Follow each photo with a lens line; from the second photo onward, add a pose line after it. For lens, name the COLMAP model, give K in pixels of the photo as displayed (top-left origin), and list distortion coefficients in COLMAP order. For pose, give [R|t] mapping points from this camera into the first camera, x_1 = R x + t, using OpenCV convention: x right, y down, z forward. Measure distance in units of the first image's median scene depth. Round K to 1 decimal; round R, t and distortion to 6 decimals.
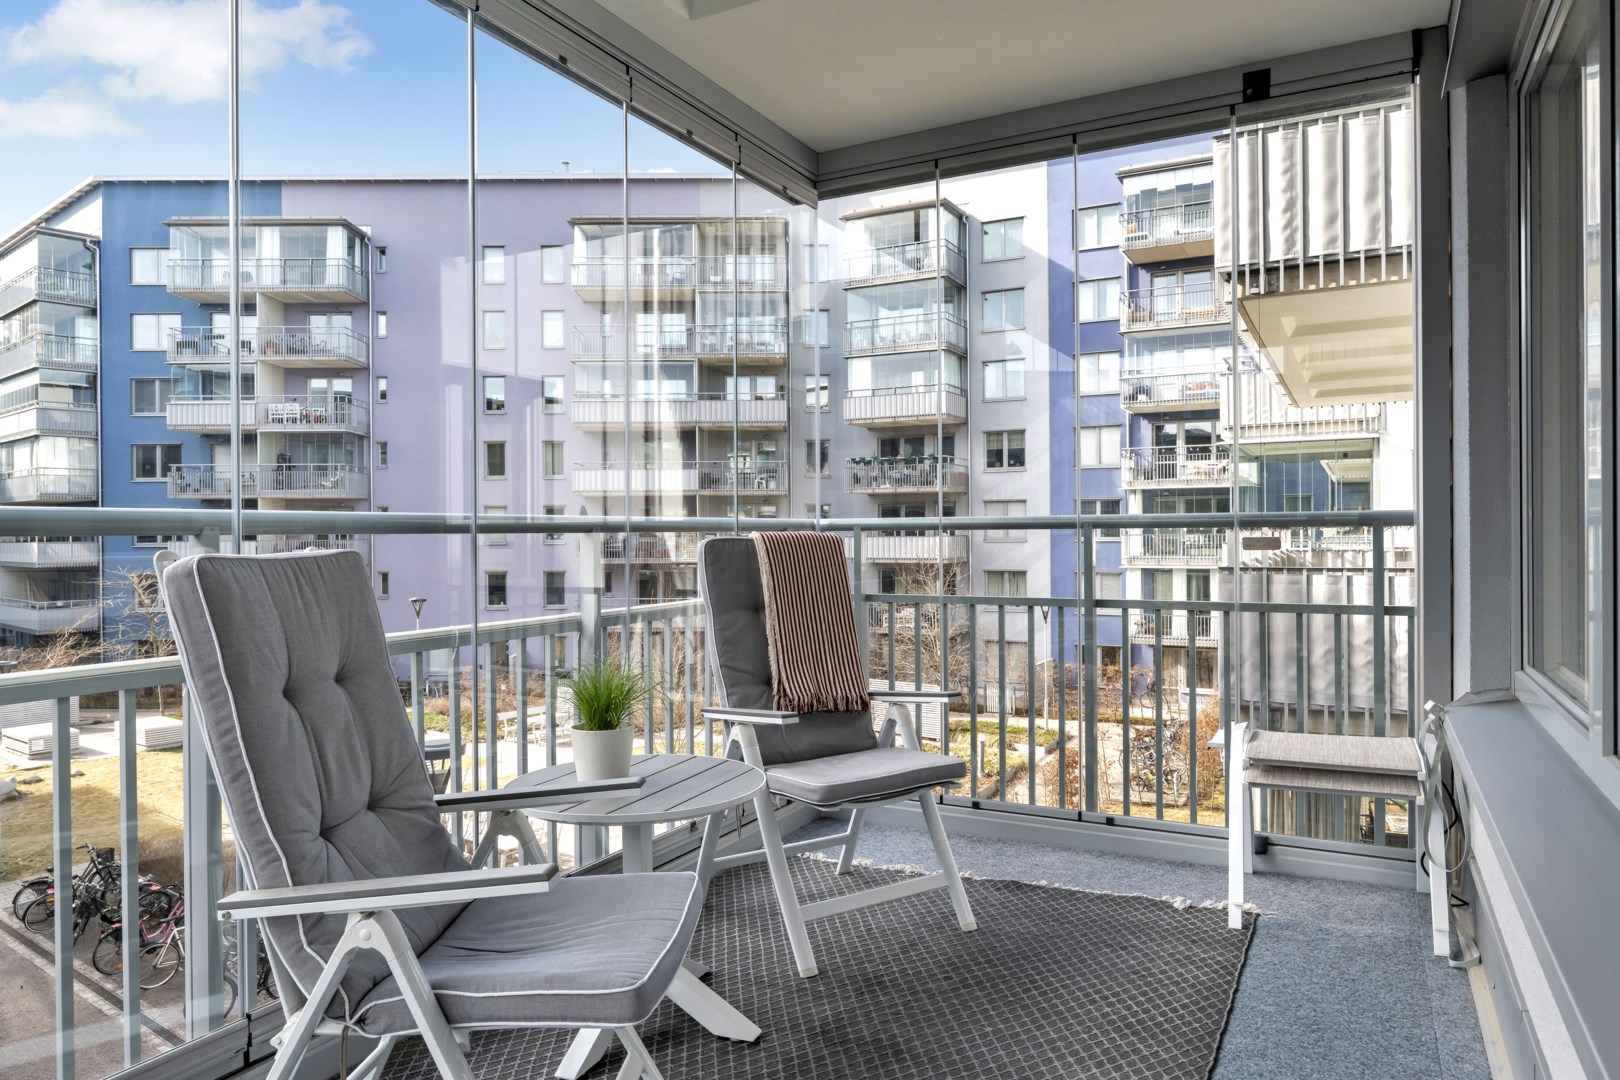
lens RADIAL K [[1069.7, 0, 818.3], [0, 1069.7, 537.2], [0, 0, 1]] dist [-0.006828, -0.000537]
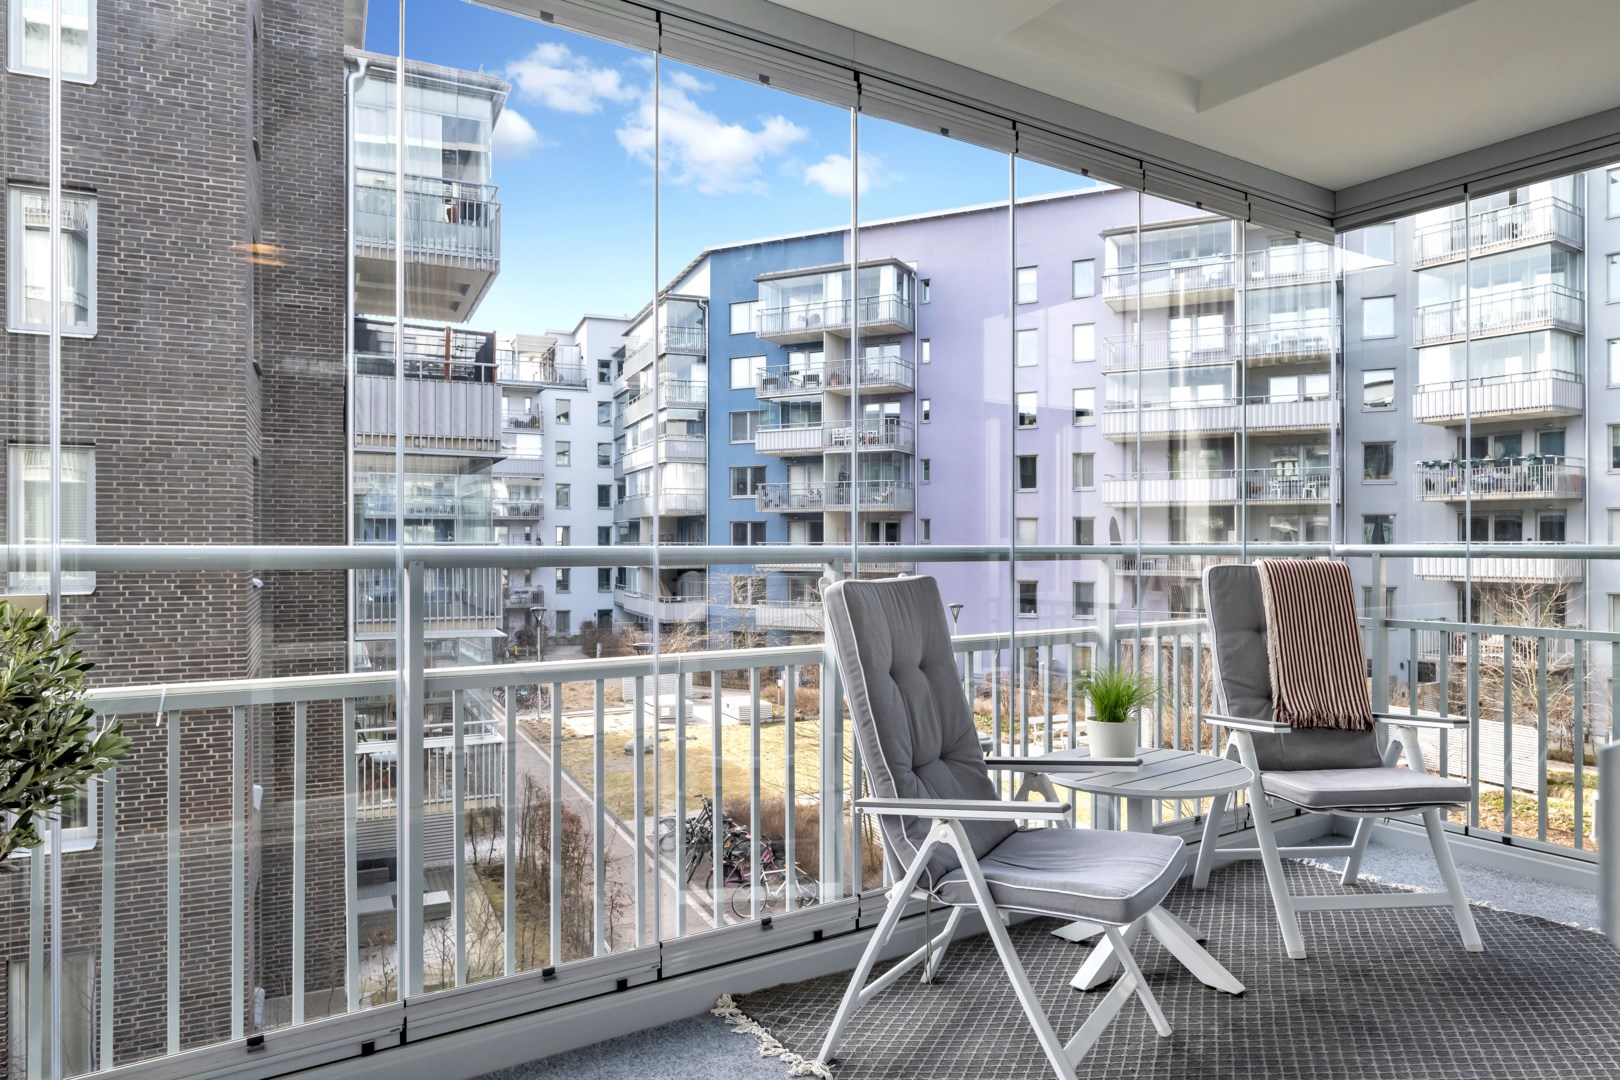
lens RADIAL K [[1069.7, 0, 800.2], [0, 1069.7, 540.1], [0, 0, 1]] dist [-0.006828, -0.000537]
pose [[0.876654, 0.005768, -0.481087, 0.044067], [-0.008655, 0.999955, -0.003783, -0.013518], [0.481043, 0.007481, 0.876665, -0.151391]]
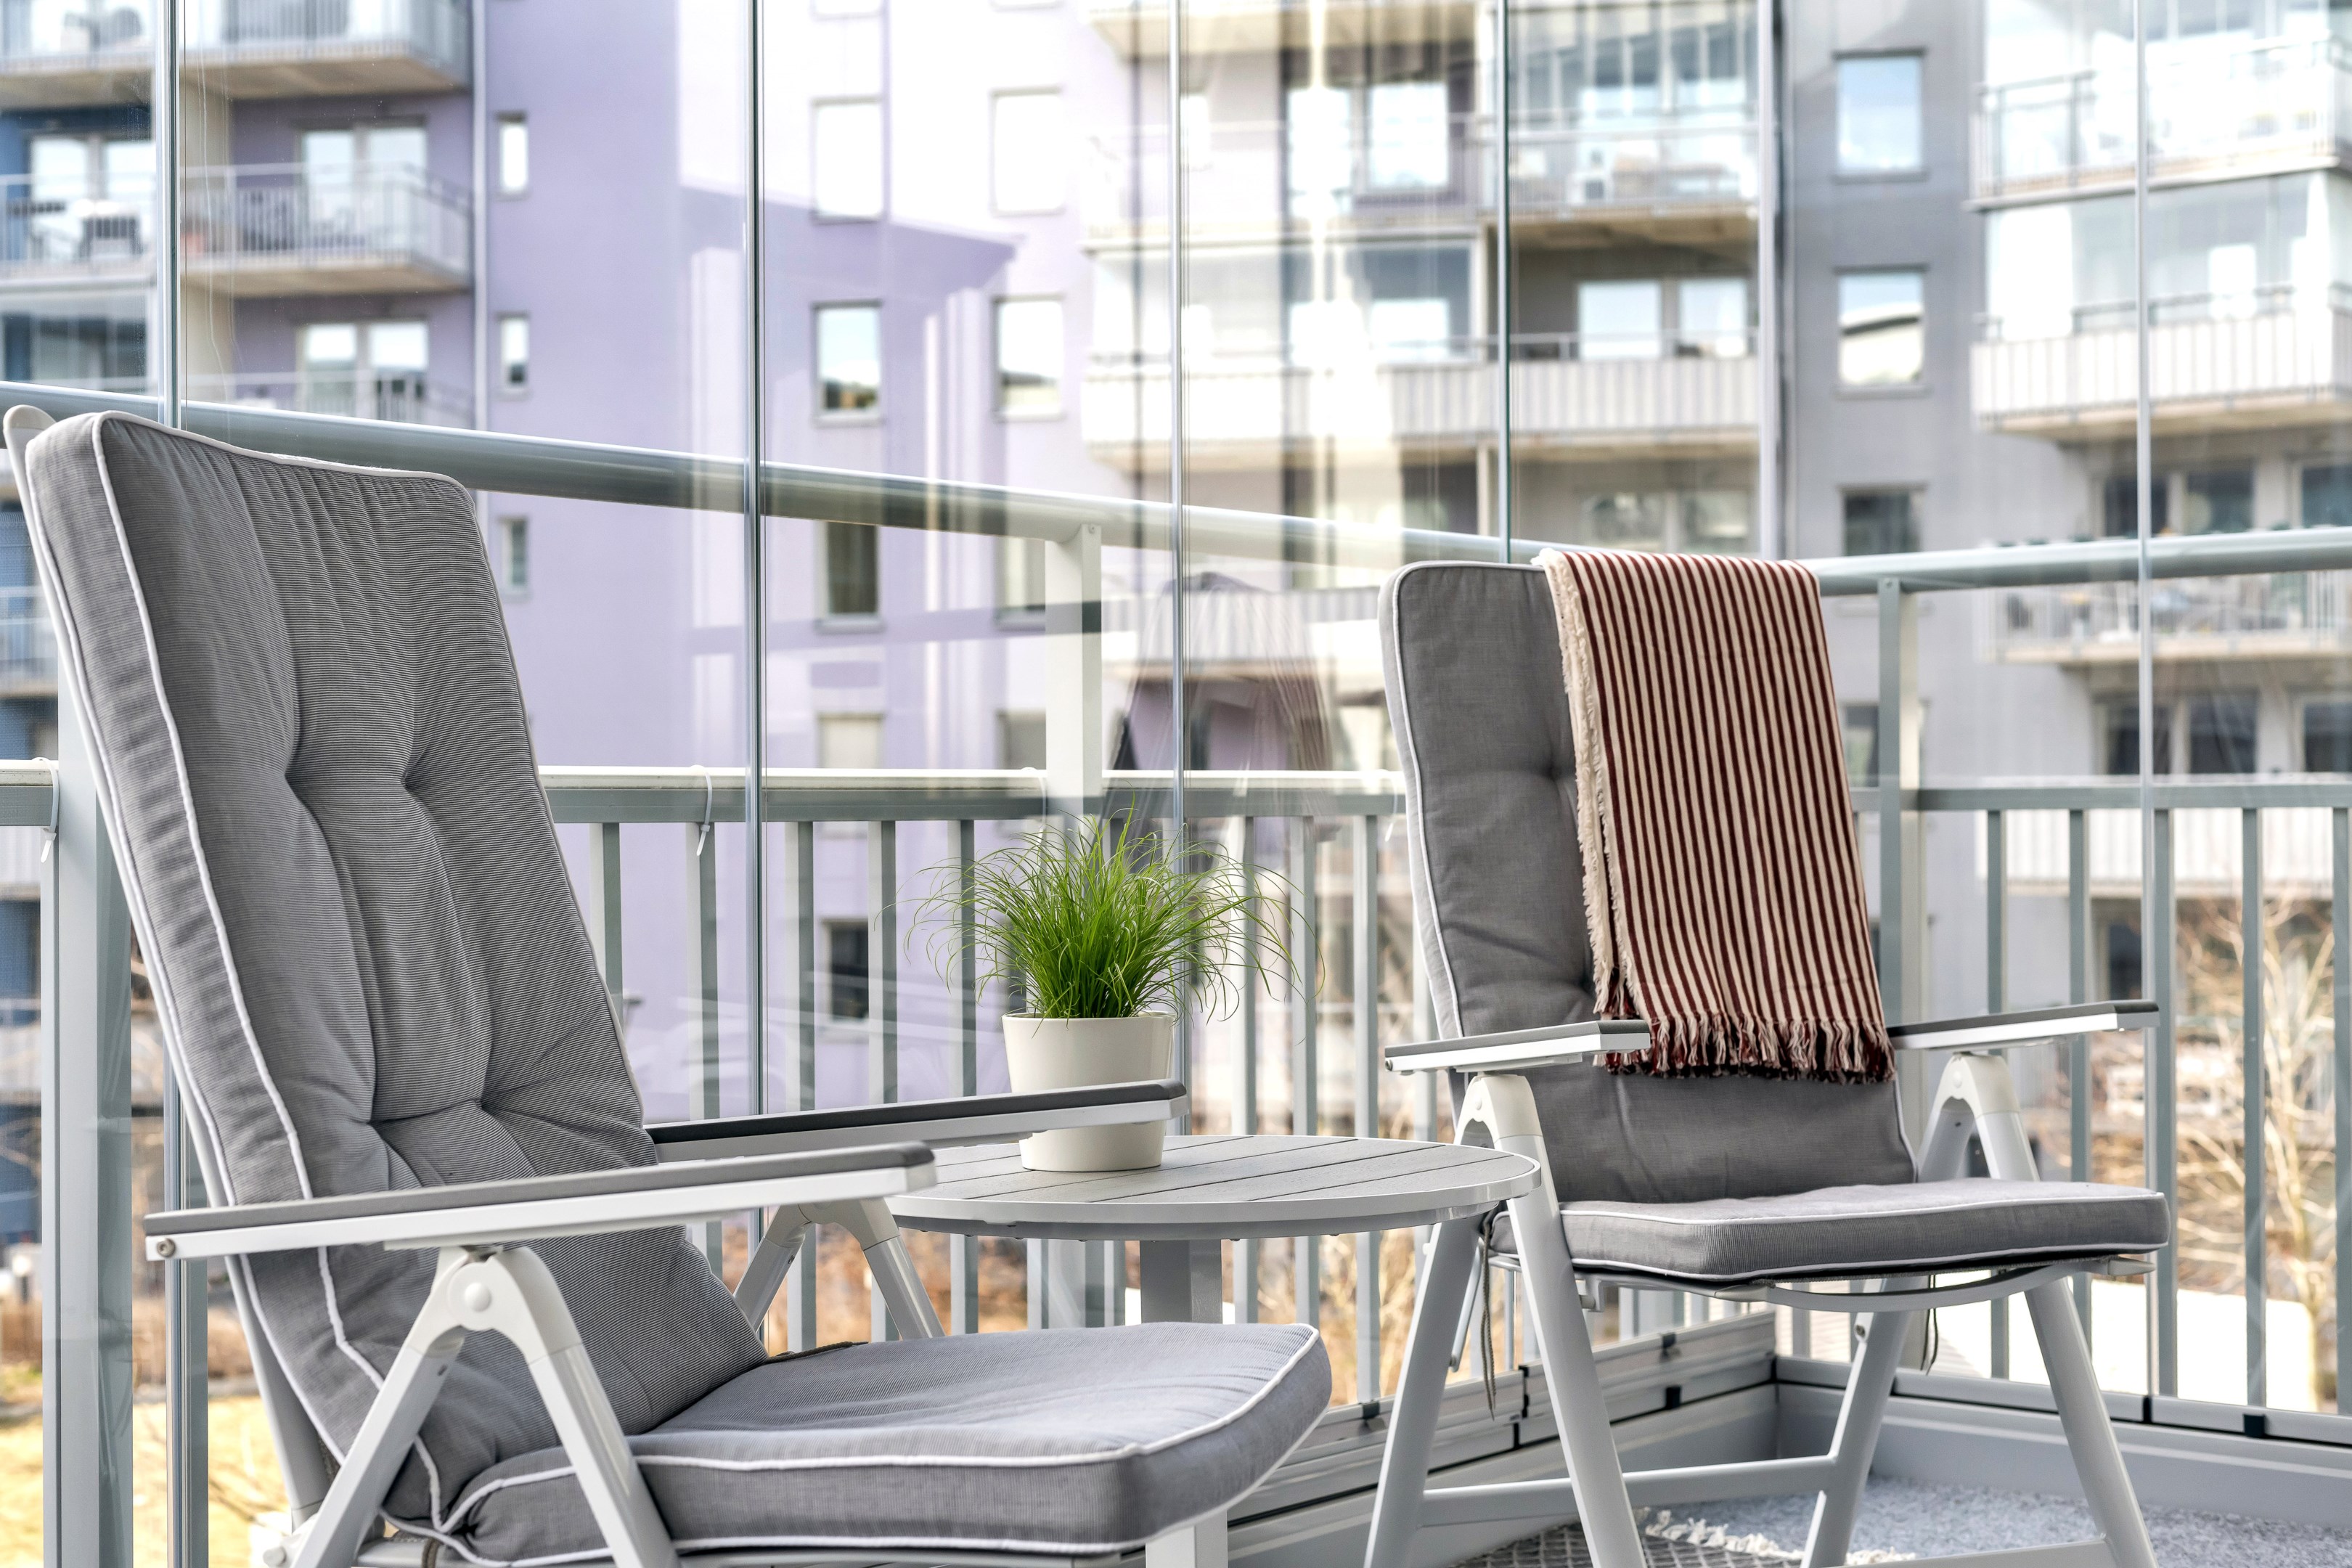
lens RADIAL K [[3540.8, 0, 1184.7], [0, 3540.8, 802.9], [0, 0, 1]] dist [0.006928, 0.000000]
pose [[0.980112, -0.000712, -0.198443, 0.039660], [-0.001035, 0.999962, -0.008696, 0.066692], [0.198442, 0.008729, 0.980074, -0.099730]]
